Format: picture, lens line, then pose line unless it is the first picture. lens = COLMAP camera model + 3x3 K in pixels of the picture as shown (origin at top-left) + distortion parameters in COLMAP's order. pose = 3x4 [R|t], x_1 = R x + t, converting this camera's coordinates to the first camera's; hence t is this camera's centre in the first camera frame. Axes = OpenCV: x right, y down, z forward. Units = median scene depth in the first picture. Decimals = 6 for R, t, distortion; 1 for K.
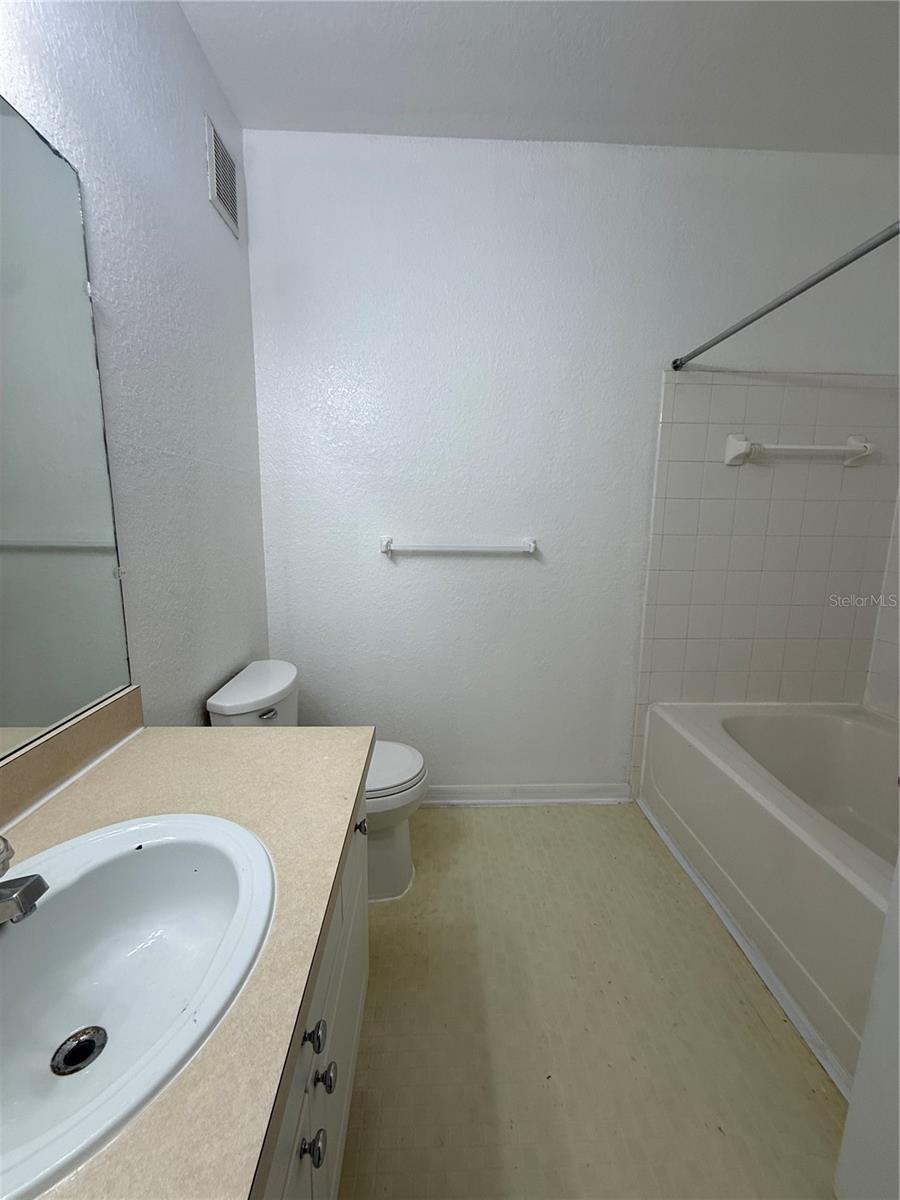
lens RADIAL K [[482.1, 0, 449.9], [0, 482.1, 597.8], [0, 0, 1]] dist [0.001068, 0.000004]
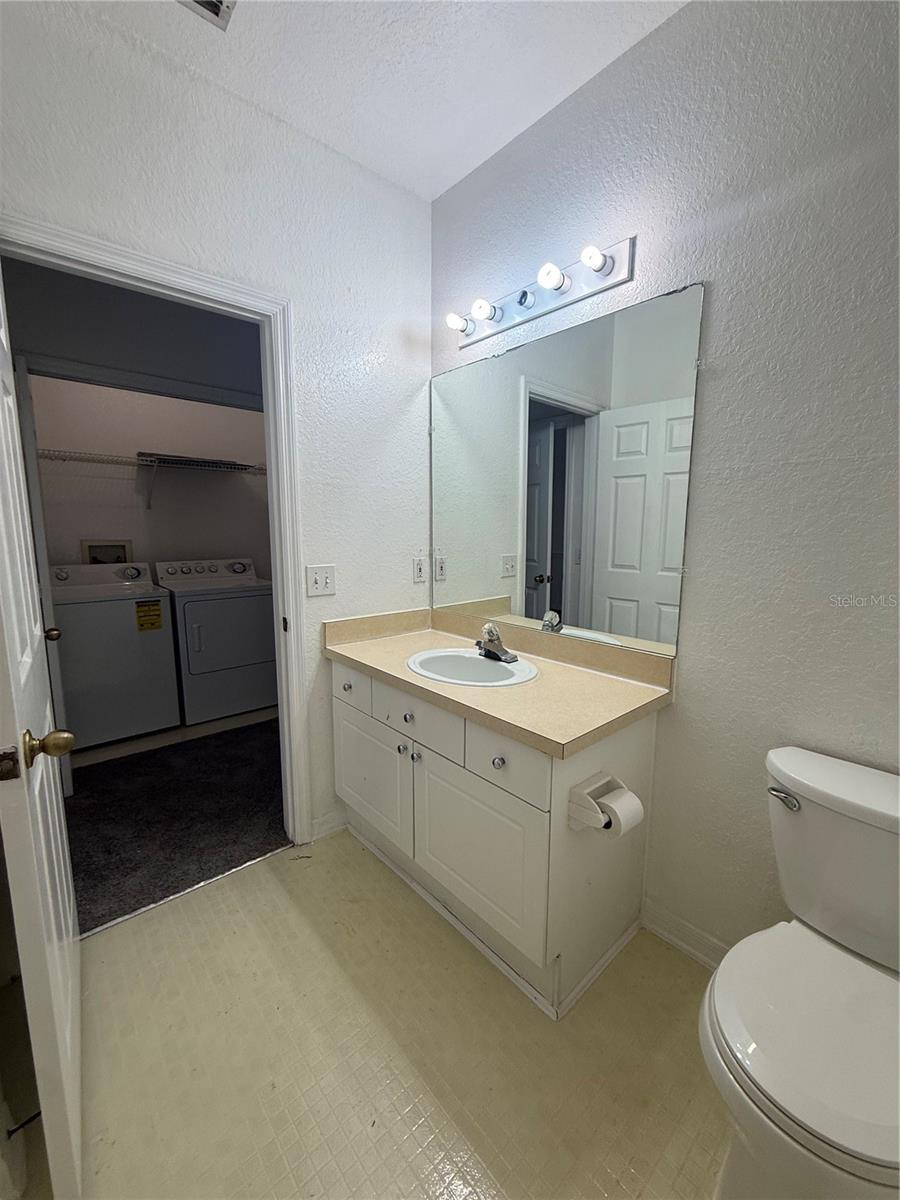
lens RADIAL K [[482.1, 0, 450.1], [0, 482.1, 597.2], [0, 0, 1]] dist [0.001068, 0.000004]
pose [[-0.770702, 0.077193, -0.632502, 0.648960], [-0.126442, 0.954368, 0.270545, -0.260665], [0.624524, 0.288484, -0.725773, 1.593147]]
